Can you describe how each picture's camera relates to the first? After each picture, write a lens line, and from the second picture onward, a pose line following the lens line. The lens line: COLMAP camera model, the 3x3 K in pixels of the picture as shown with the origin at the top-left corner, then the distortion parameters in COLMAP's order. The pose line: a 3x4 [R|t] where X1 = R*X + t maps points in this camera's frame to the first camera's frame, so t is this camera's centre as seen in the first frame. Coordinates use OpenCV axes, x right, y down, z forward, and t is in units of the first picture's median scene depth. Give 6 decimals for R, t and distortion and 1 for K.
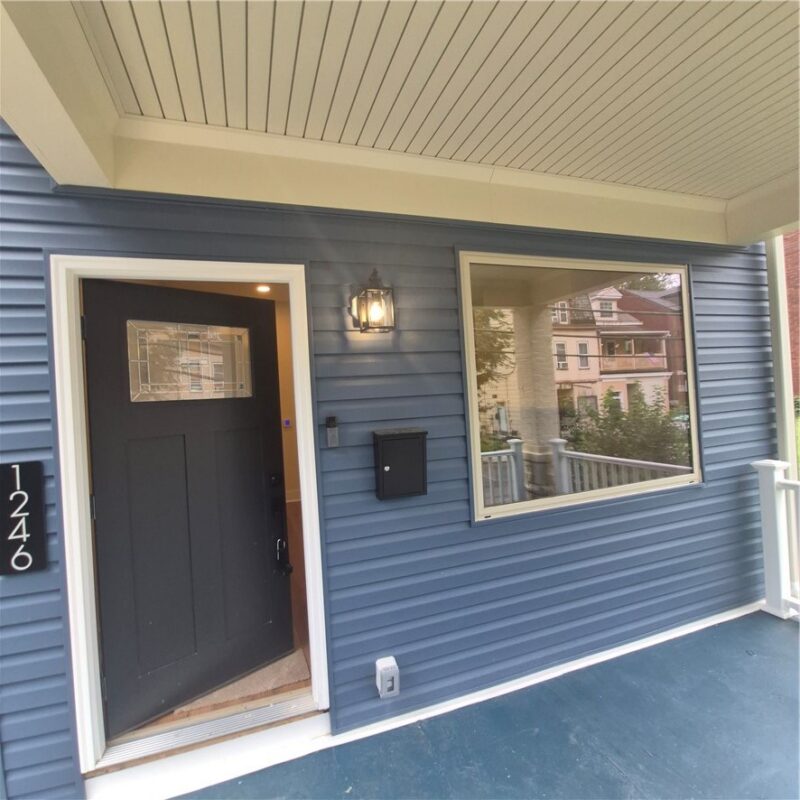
lens RADIAL K [[413.4, 0, 396.7], [0, 413.4, 388.7], [0, 0, 1]] dist [-0.004685, -0.002252]
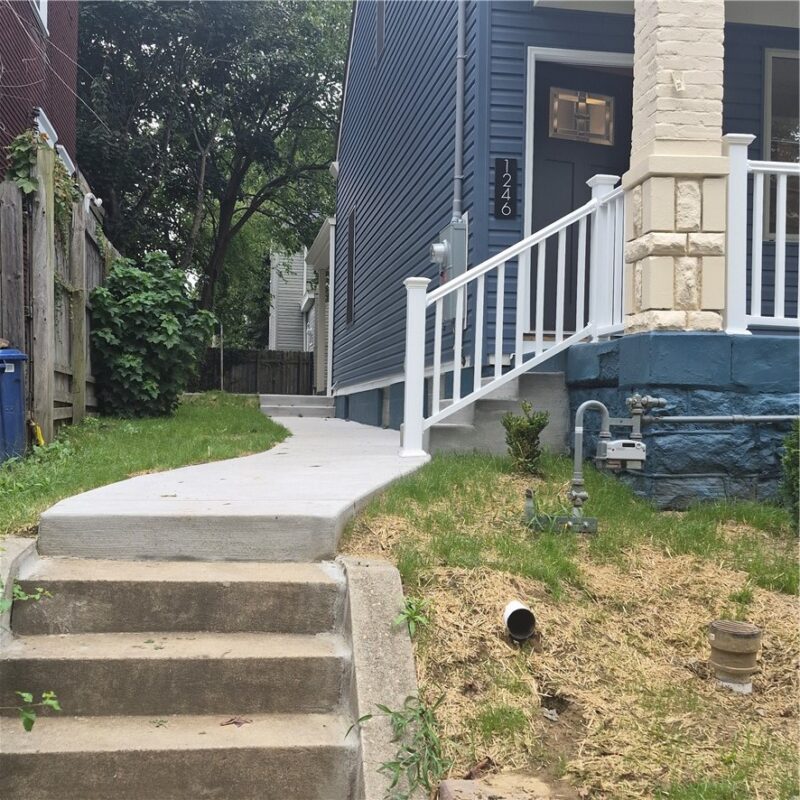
lens RADIAL K [[1016.1, 0, 384.0], [0, 1016.1, 386.4], [0, 0, 1]] dist [0.165195, -0.310318]
pose [[0.984289, 0.075033, -0.159829, -0.564344], [-0.077108, 0.996999, -0.006811, 1.118579], [0.158838, 0.019029, 0.987121, -3.193867]]
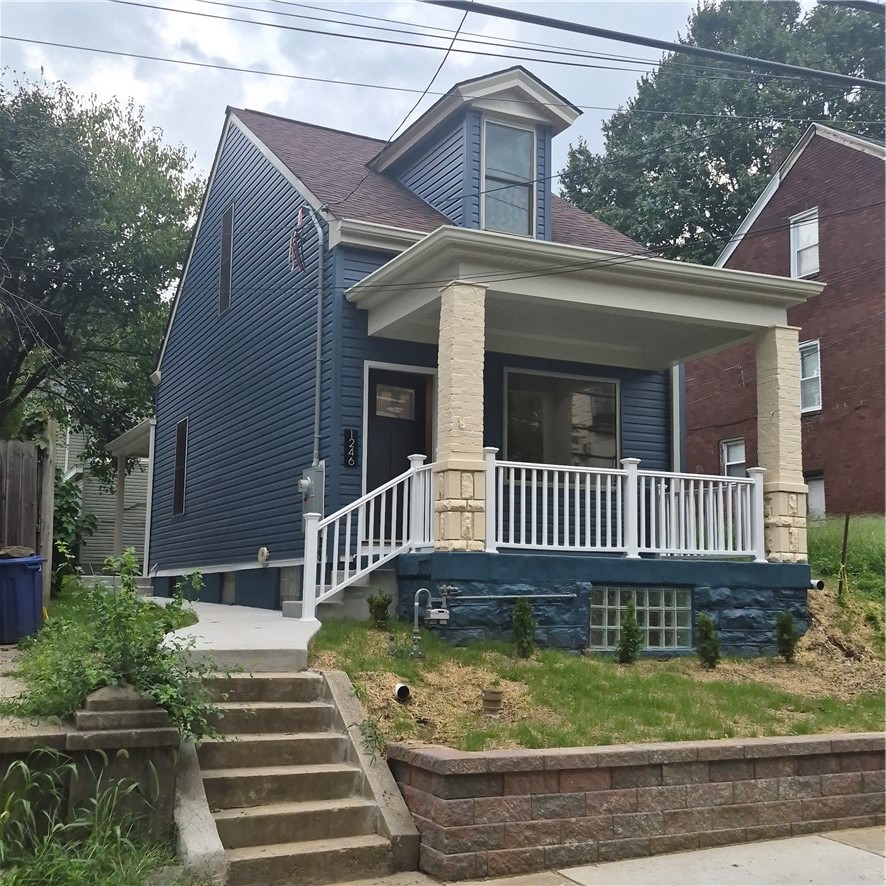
lens RADIAL K [[1125.3, 0, 425.2], [0, 1125.3, 427.9], [0, 0, 1]] dist [0.165195, -0.310318]
pose [[0.989754, 0.091470, 0.109635, -1.116683], [-0.075754, 0.987276, -0.139812, 1.091504], [-0.121029, 0.130075, 0.984090, -6.072881]]
